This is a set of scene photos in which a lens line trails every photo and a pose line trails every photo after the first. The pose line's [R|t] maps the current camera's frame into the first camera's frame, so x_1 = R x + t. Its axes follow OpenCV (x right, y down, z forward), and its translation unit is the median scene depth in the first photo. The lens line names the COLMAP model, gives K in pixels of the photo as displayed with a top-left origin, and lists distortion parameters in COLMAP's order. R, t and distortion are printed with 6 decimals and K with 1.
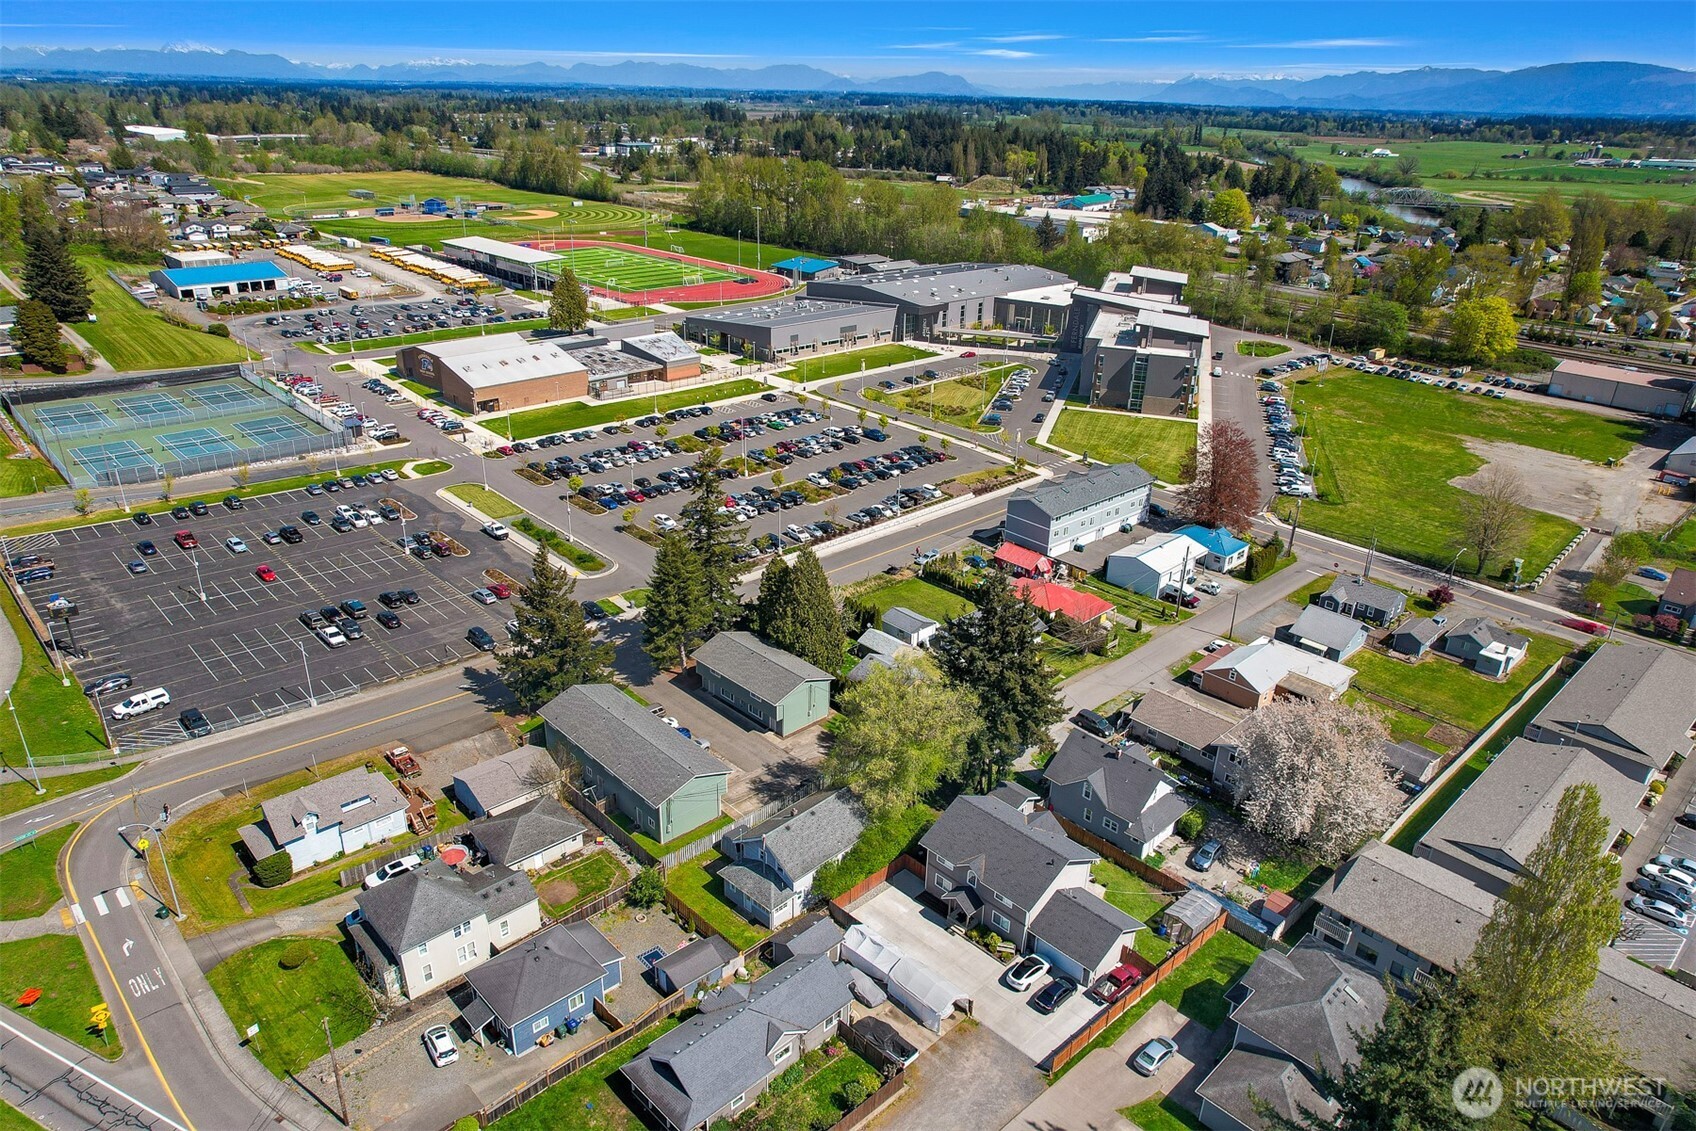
lens RADIAL K [[1103.7, 0, 848.0], [0, 1103.7, 565.5], [0, 0, 1]] dist [-0.084528, 0.084085]
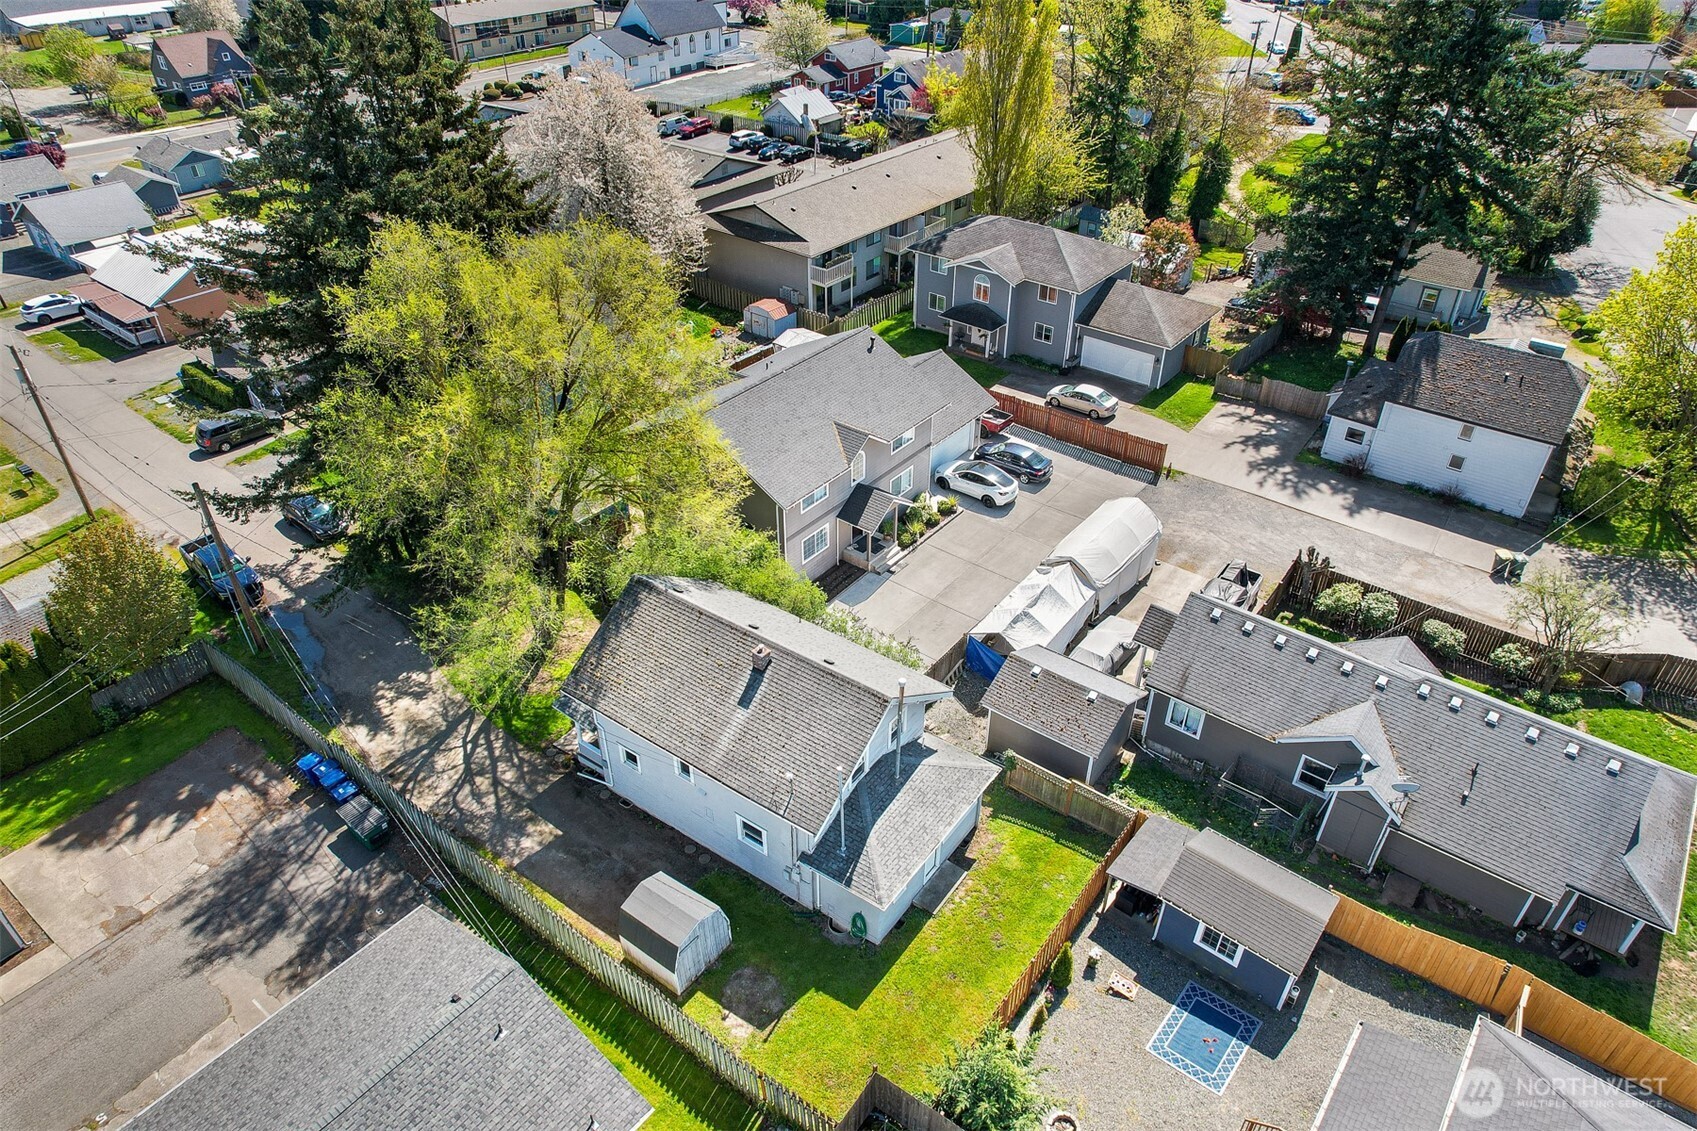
lens RADIAL K [[1104.4, 0, 848.5], [0, 1104.4, 565.5], [0, 0, 1]] dist [-0.084528, 0.084085]
pose [[-0.144647, -0.591421, 0.793284, -0.146656], [0.390308, 0.702605, 0.594985, 0.002153], [-0.909251, 0.395687, 0.129206, 0.431142]]
